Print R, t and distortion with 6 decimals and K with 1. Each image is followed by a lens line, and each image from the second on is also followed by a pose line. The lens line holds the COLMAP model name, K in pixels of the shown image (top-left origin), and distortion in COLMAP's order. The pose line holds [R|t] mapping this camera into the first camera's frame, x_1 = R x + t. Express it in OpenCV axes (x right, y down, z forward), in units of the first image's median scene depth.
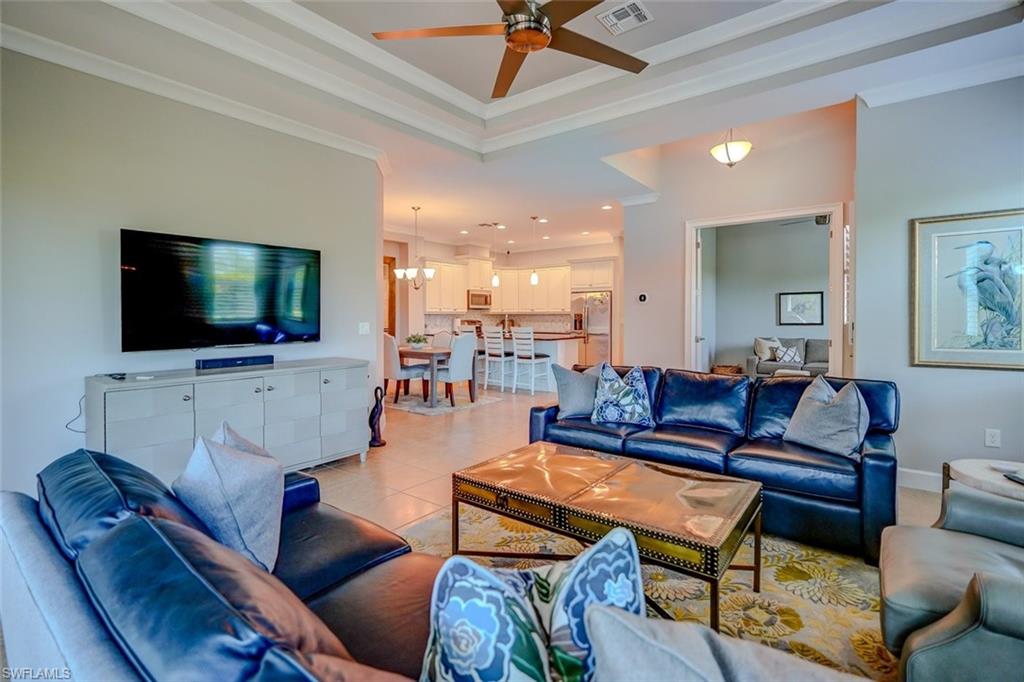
lens RADIAL K [[483.7, 0, 524.1], [0, 483.7, 317.6], [0, 0, 1]] dist [-0.016944, 0.005884]
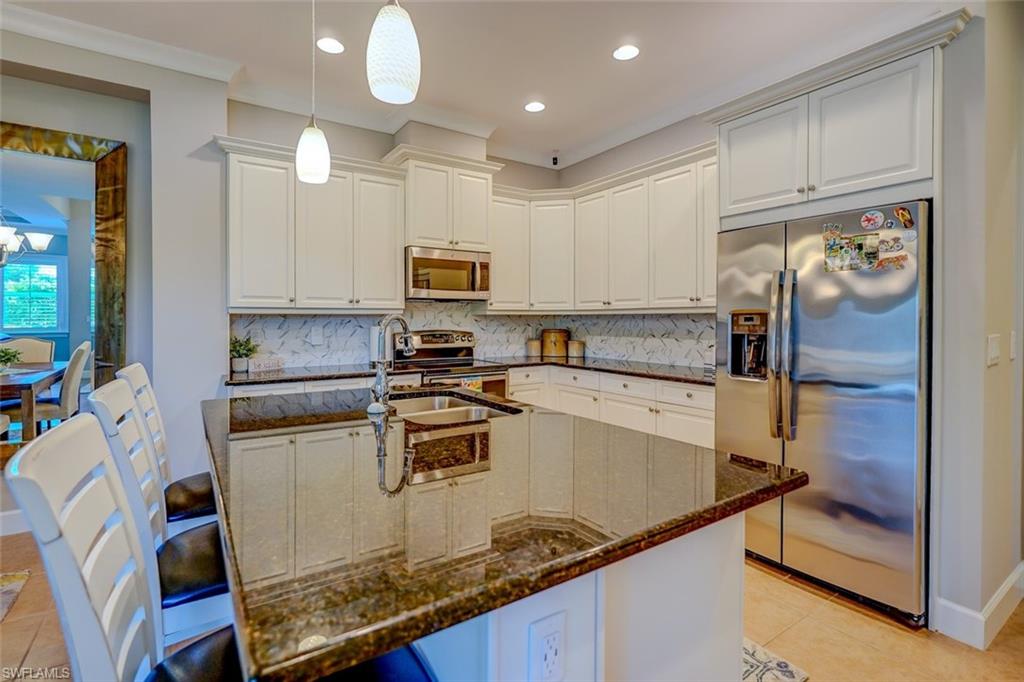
lens RADIAL K [[483.7, 0, 506.0], [0, 483.7, 321.6], [0, 0, 1]] dist [-0.016944, 0.005884]
pose [[0.936267, 0.001720, -0.351285, 0.084688], [-0.001165, 0.999998, 0.001792, -0.002896], [0.351287, -0.001269, 0.936267, 0.745662]]
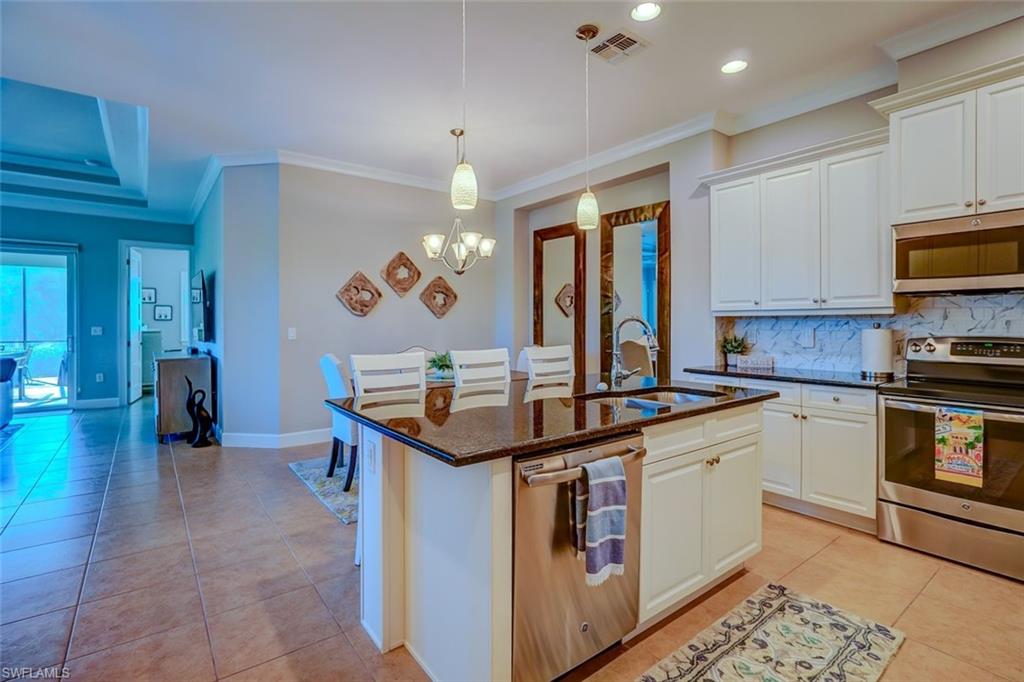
lens RADIAL K [[483.7, 0, 489.5], [0, 483.7, 327.8], [0, 0, 1]] dist [-0.016944, 0.005884]
pose [[-0.319148, 0.011761, -0.947632, 0.235465], [-0.001658, 0.999915, 0.012968, -0.002902], [0.947704, 0.005710, -0.319101, 0.935394]]
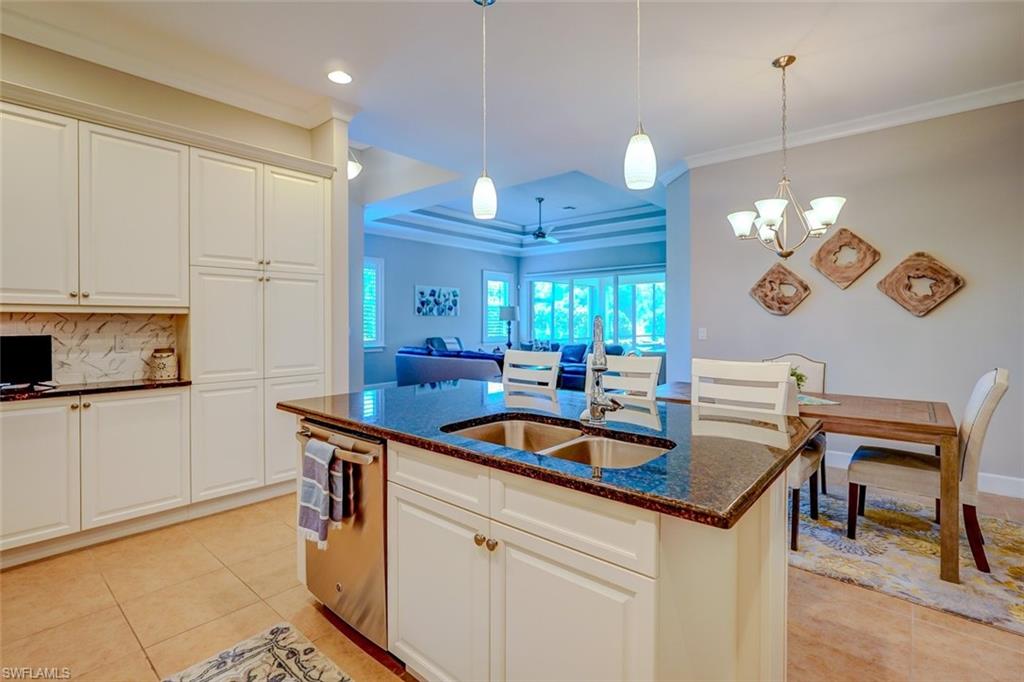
lens RADIAL K [[483.7, 0, 498.1], [0, 483.7, 317.7], [0, 0, 1]] dist [-0.016944, 0.005884]
pose [[-0.992381, 0.001047, 0.123205, -0.030341], [0.000505, 0.999990, -0.004424, -0.004935], [-0.123208, -0.004328, -0.992371, 1.106560]]
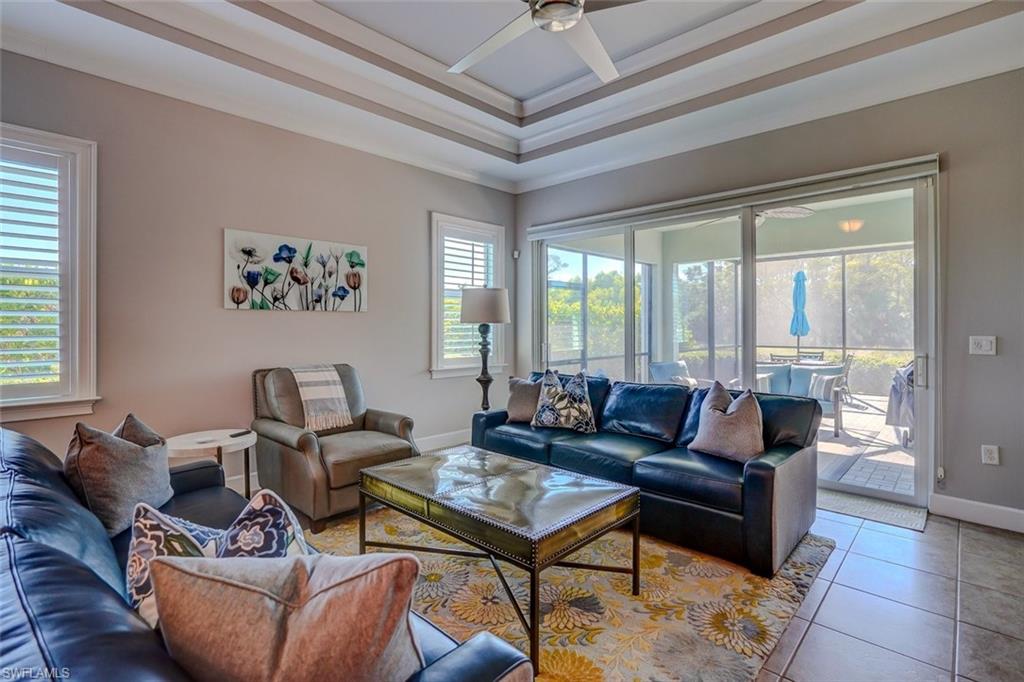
lens RADIAL K [[483.7, 0, 511.8], [0, 483.7, 325.4], [0, 0, 1]] dist [-0.016944, 0.005884]
pose [[-0.990473, 0.003009, 0.137674, -0.009988], [0.003335, 0.999992, 0.002135, -0.002087], [-0.137666, 0.002574, -0.990475, 0.476576]]
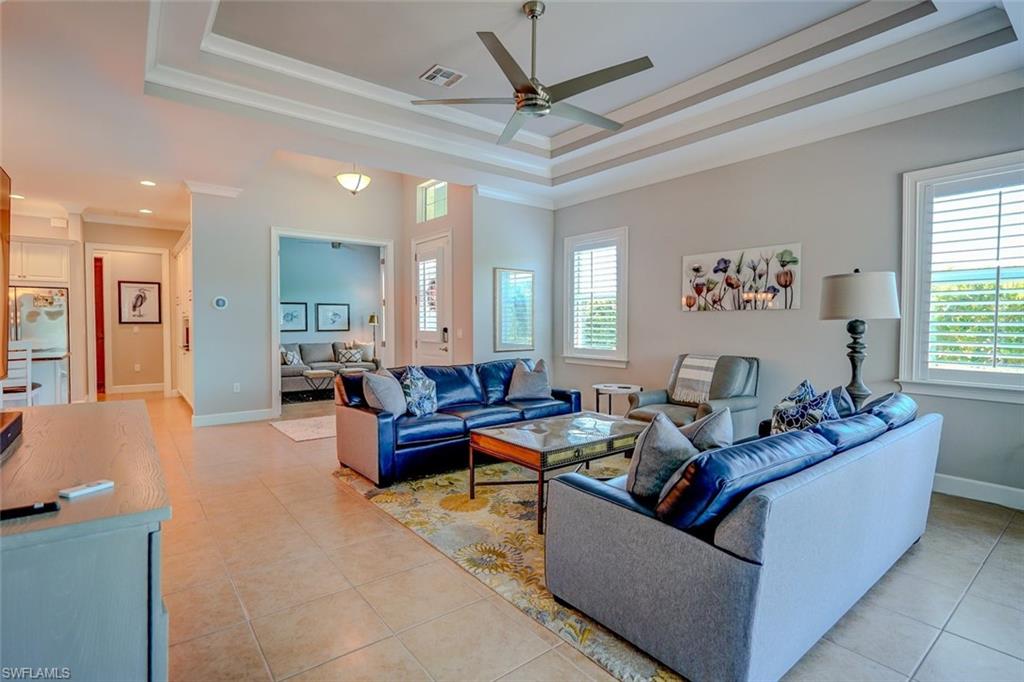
lens RADIAL K [[483.7, 0, 501.4], [0, 483.7, 337.6], [0, 0, 1]] dist [-0.016944, 0.005884]
pose [[0.278637, -0.024989, 0.960071, -0.323220], [0.000617, 0.999666, 0.025840, 0.000687], [-0.960396, -0.006608, 0.278559, 0.181451]]
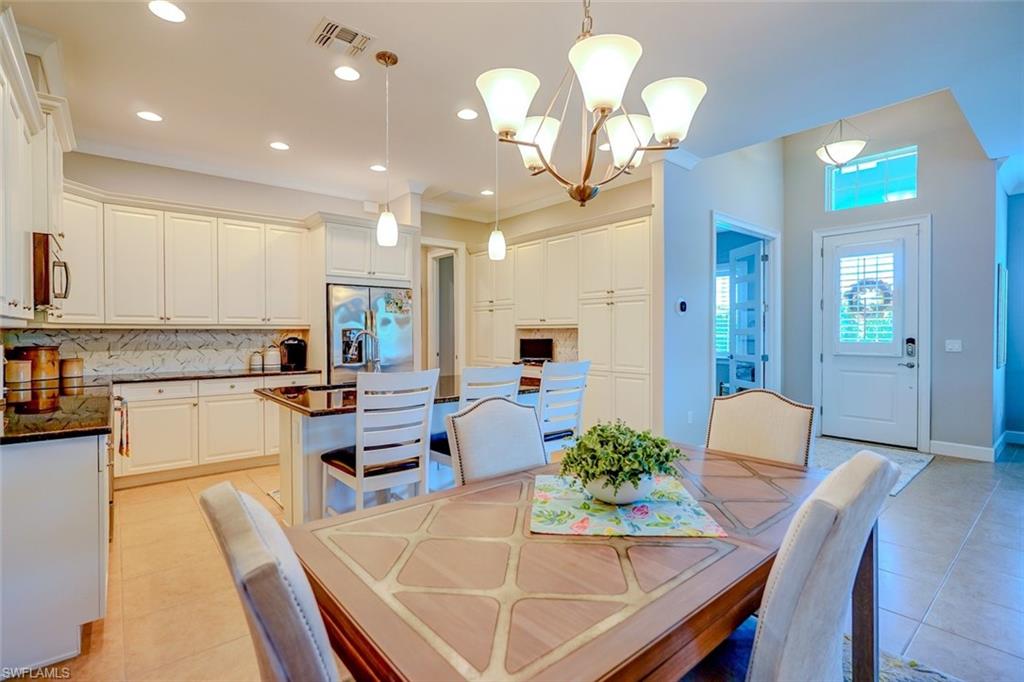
lens RADIAL K [[483.7, 0, 503.3], [0, 483.7, 340.0], [0, 0, 1]] dist [-0.016944, 0.005884]
pose [[0.241731, -0.014128, 0.970240, -0.330867], [0.004410, 0.999900, 0.013461, -0.002889], [-0.970333, 0.001025, 0.241769, 0.759291]]
